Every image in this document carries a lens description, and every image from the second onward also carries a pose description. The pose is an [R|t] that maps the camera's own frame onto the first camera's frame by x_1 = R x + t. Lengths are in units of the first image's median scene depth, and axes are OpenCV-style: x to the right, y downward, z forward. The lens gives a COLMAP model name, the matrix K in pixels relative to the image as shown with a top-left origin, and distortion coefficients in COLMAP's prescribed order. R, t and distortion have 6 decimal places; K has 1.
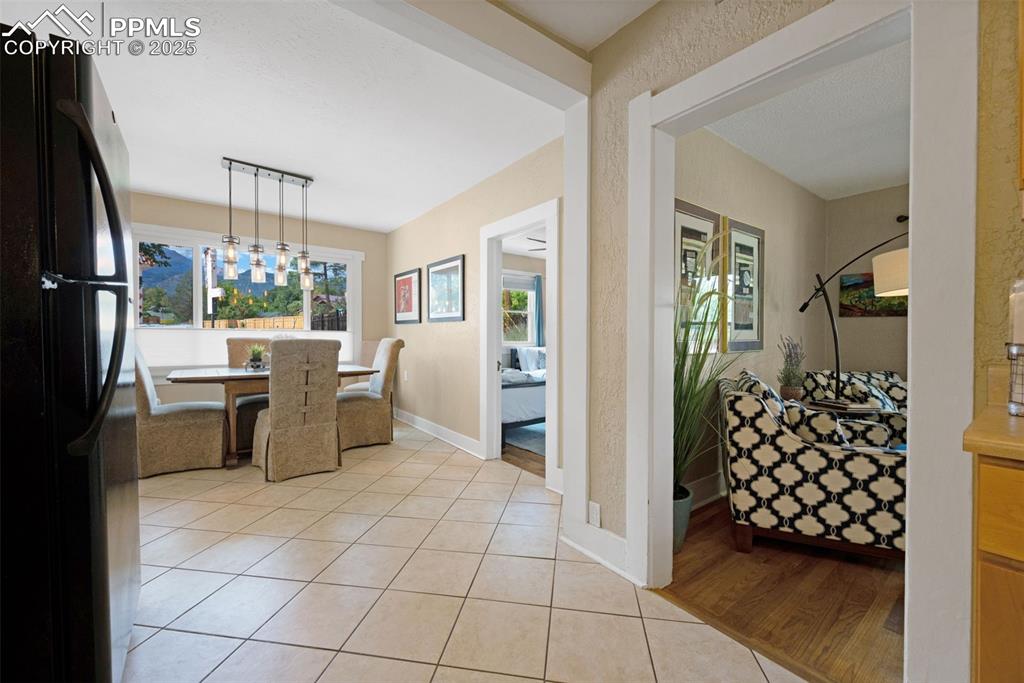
lens RADIAL K [[400.5, 0, 512.0], [0, 400.5, 341.5], [0, 0, 1]] dist [-0.015288, -0.000025]
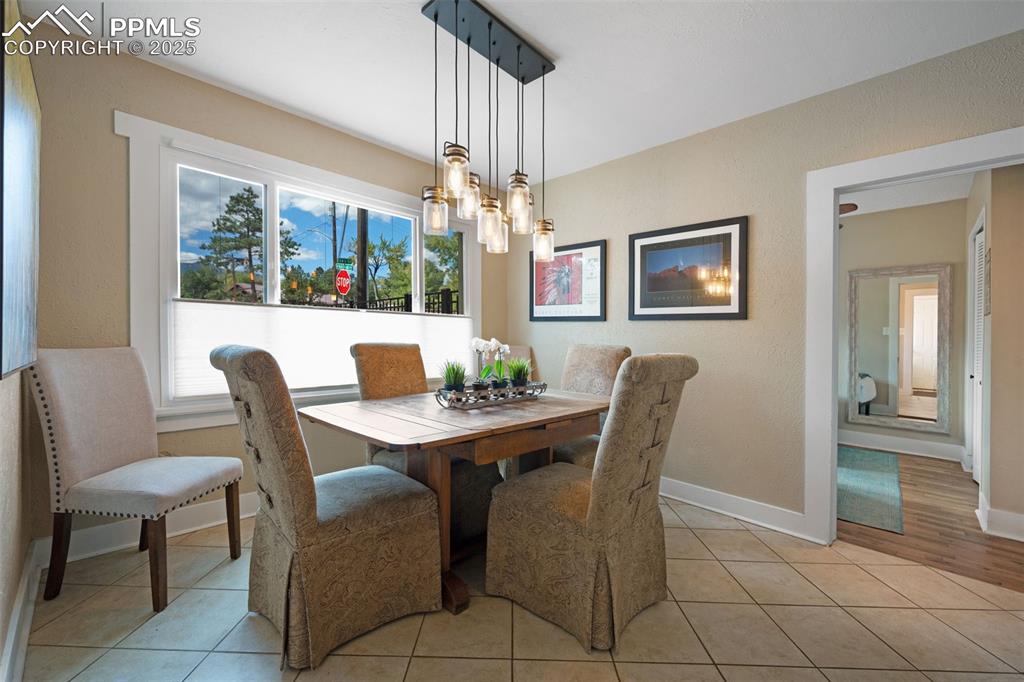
lens RADIAL K [[412.0, 0, 512.0], [0, 412.0, 341.0], [0, 0, 1]] dist [-0.000290, 0.000044]
pose [[0.988465, 0.016602, 0.150535, -0.575594], [-0.016557, 0.999862, -0.001557, -0.009759], [-0.150540, -0.000953, 0.988604, 0.386808]]
